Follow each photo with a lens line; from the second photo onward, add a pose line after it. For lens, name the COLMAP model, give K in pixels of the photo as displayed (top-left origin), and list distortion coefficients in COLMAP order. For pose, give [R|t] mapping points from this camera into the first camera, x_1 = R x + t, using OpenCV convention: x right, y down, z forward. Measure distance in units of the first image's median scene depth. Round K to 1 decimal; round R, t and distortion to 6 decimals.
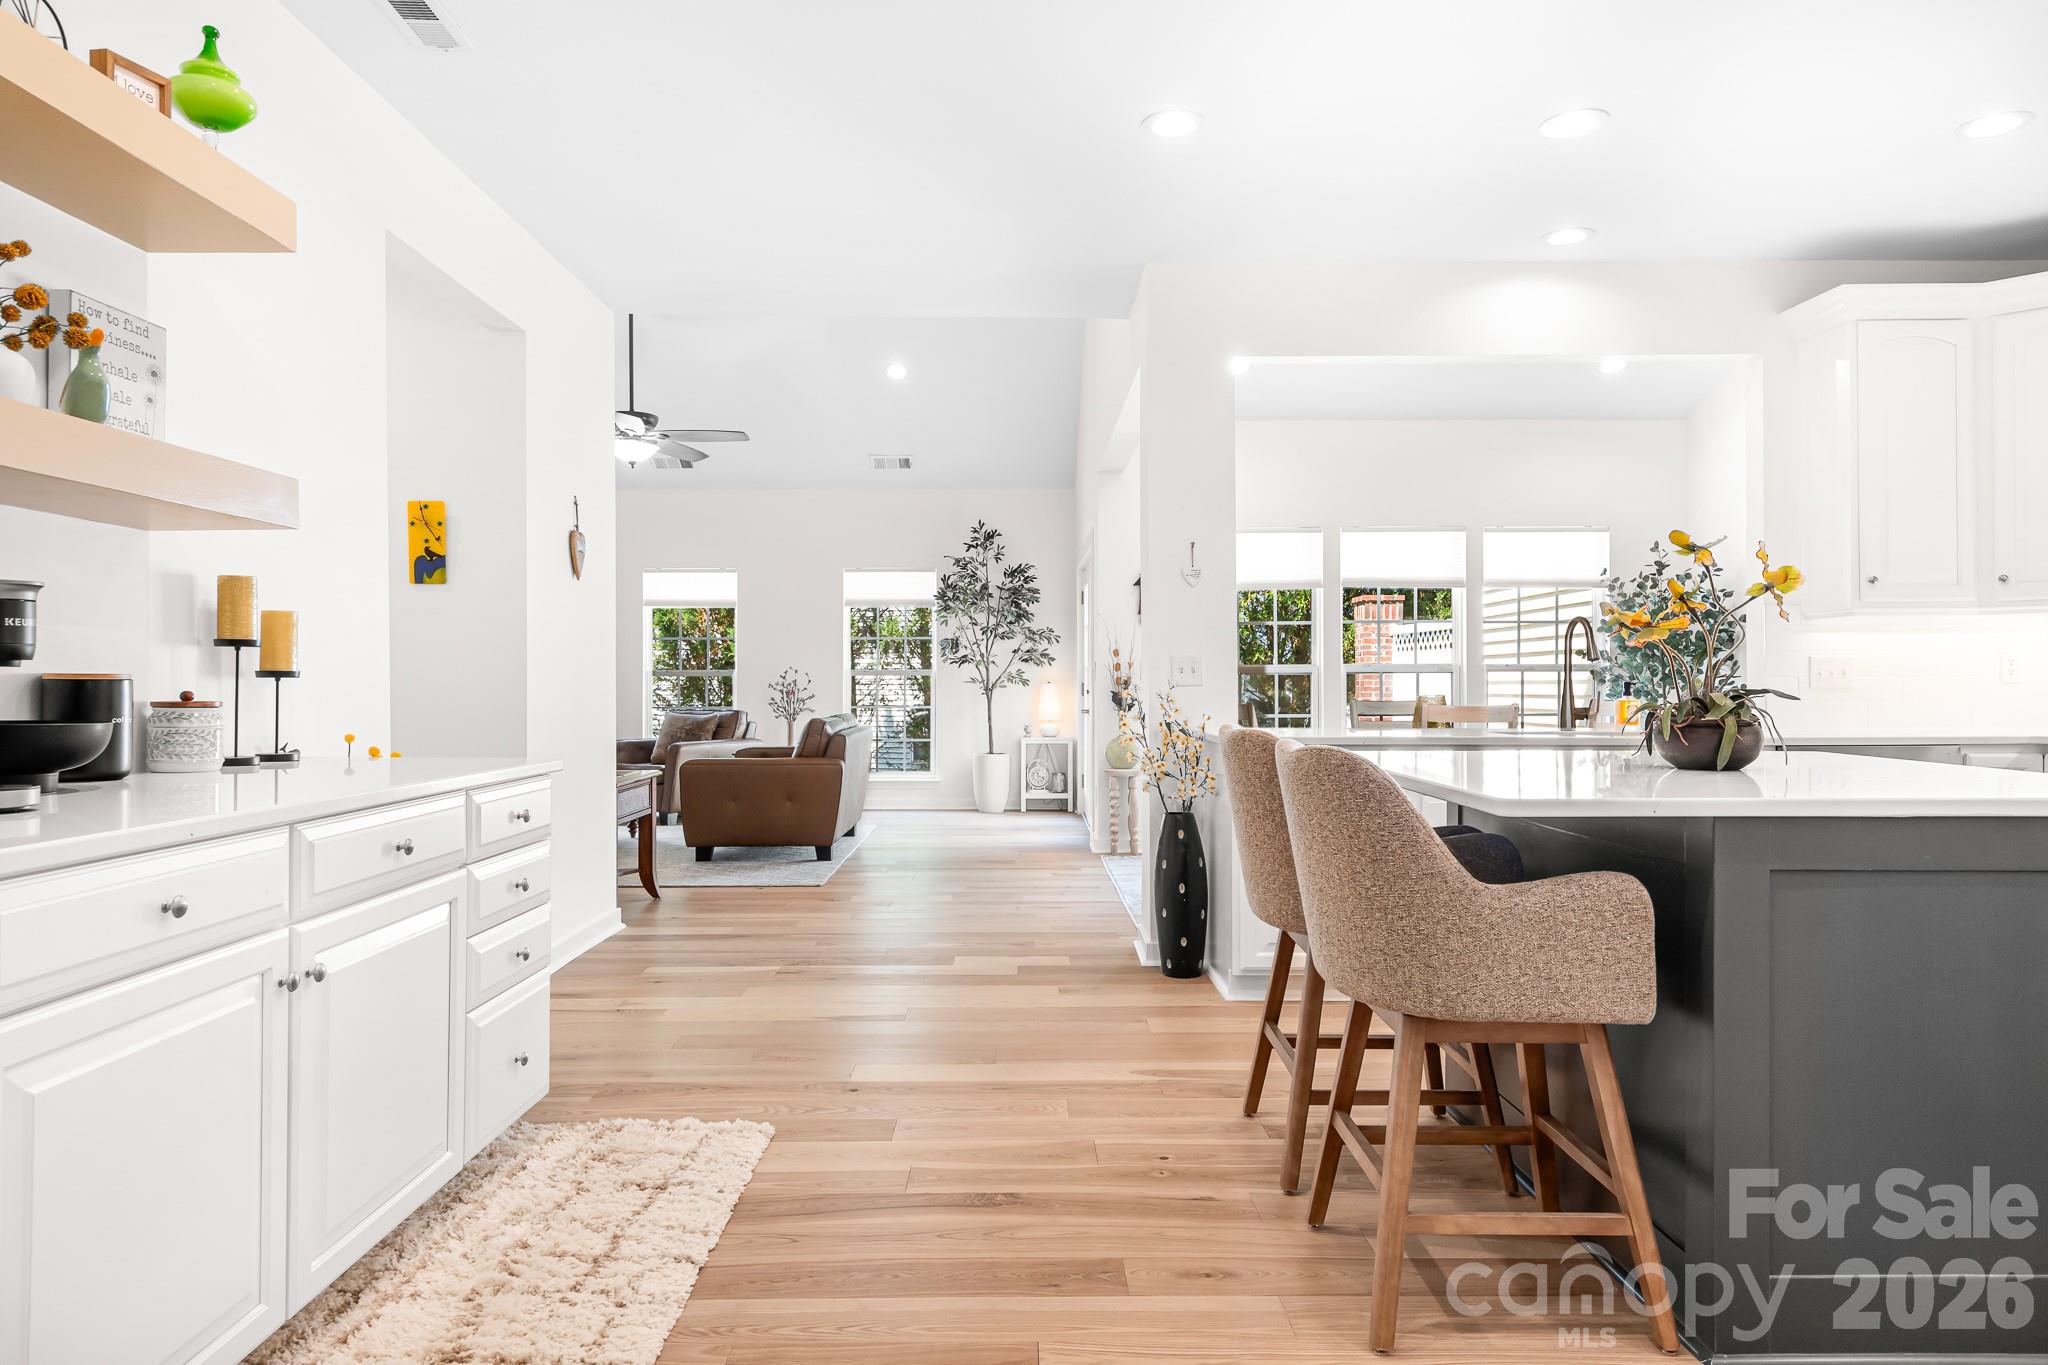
lens RADIAL K [[1255.3, 0, 1024.1], [0, 1255.3, 683.9], [0, 0, 1]] dist [0.005913, -0.001412]
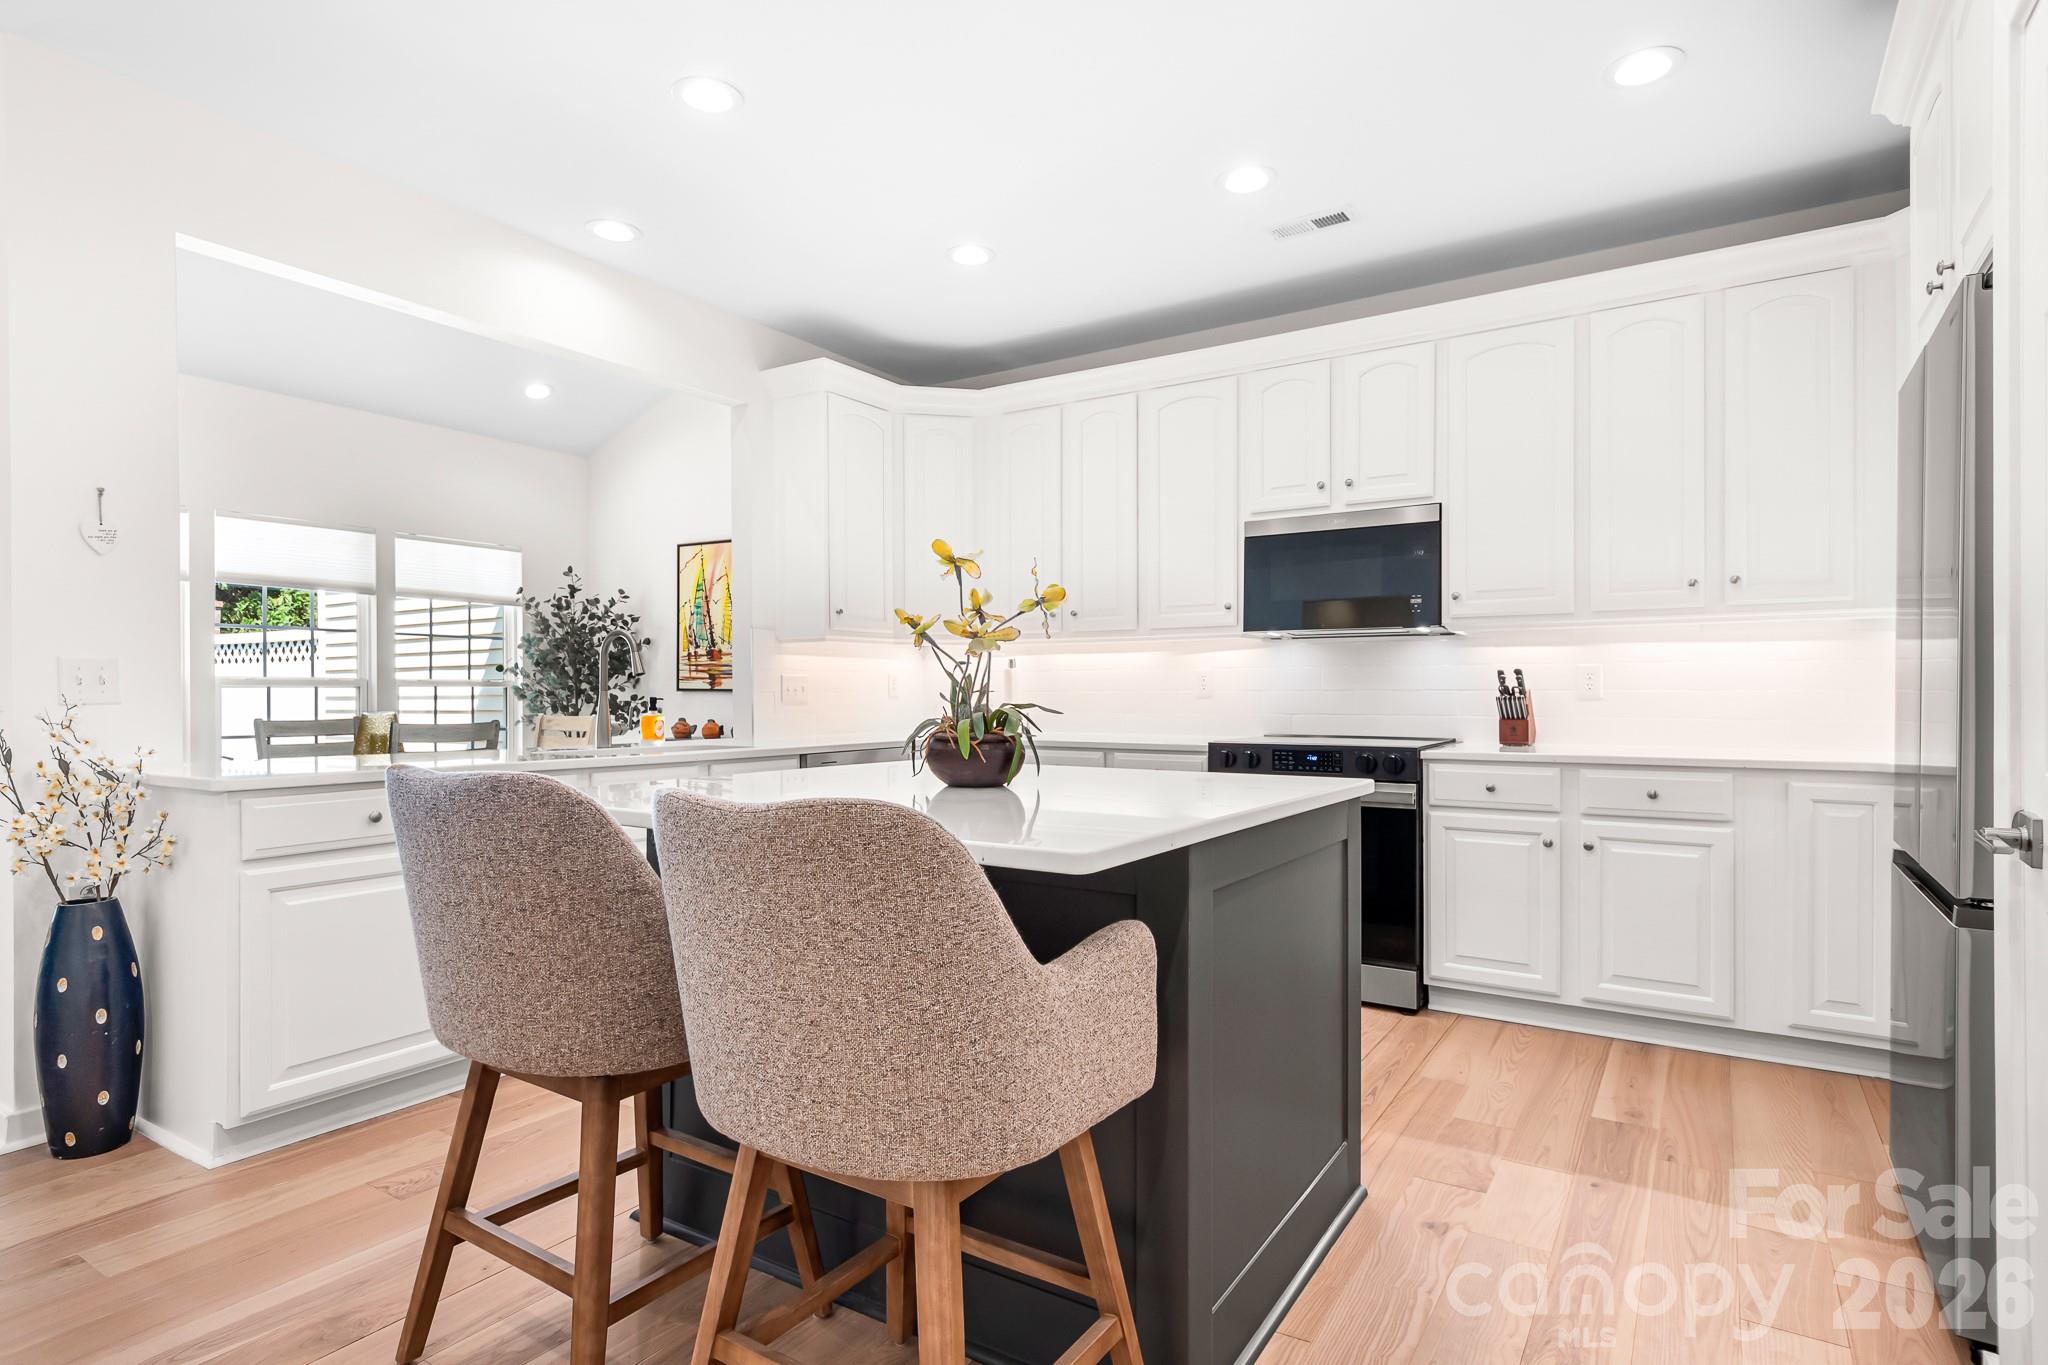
lens RADIAL K [[1062.4, 0, 1007.4], [0, 1062.4, 694.3], [0, 0, 1]] dist [0.029665, -0.004442]
pose [[0.559005, -0.000310, 0.829164, -0.043096], [0.003291, 0.999993, -0.001845, -0.000548], [-0.829158, 0.003761, 0.559002, 0.166133]]
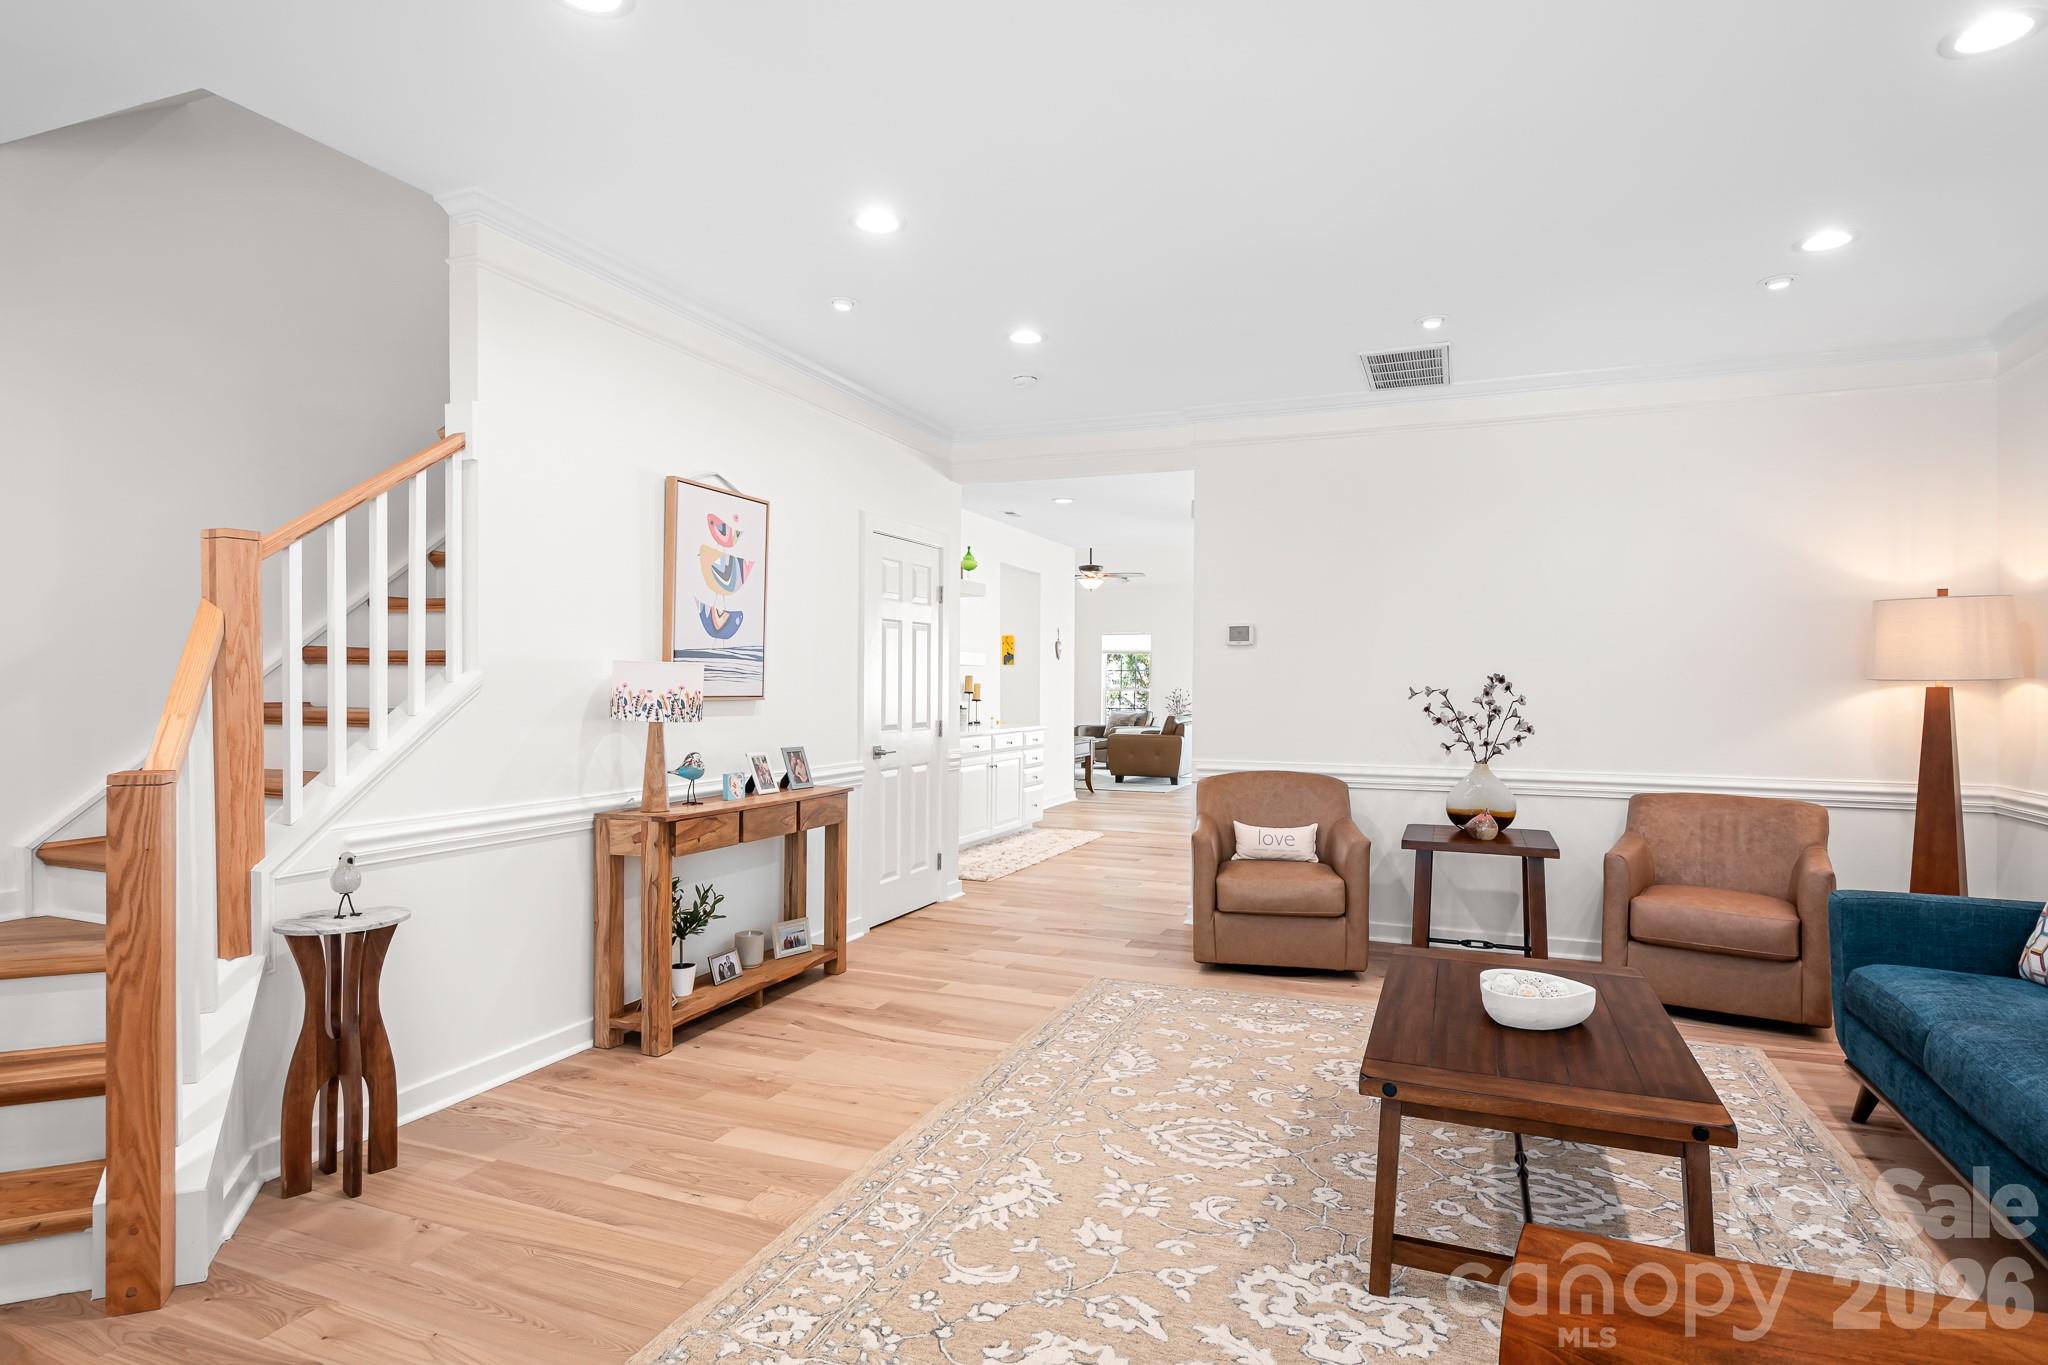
lens RADIAL K [[1092.6, 0, 977.9], [0, 1092.6, 695.5], [0, 0, 1]] dist [0.011846, -0.004197]
pose [[0.904169, 0.009849, -0.427062, 0.283688], [-0.006415, 0.999934, 0.009480, -0.018859], [0.427127, -0.005832, 0.904173, -0.687957]]
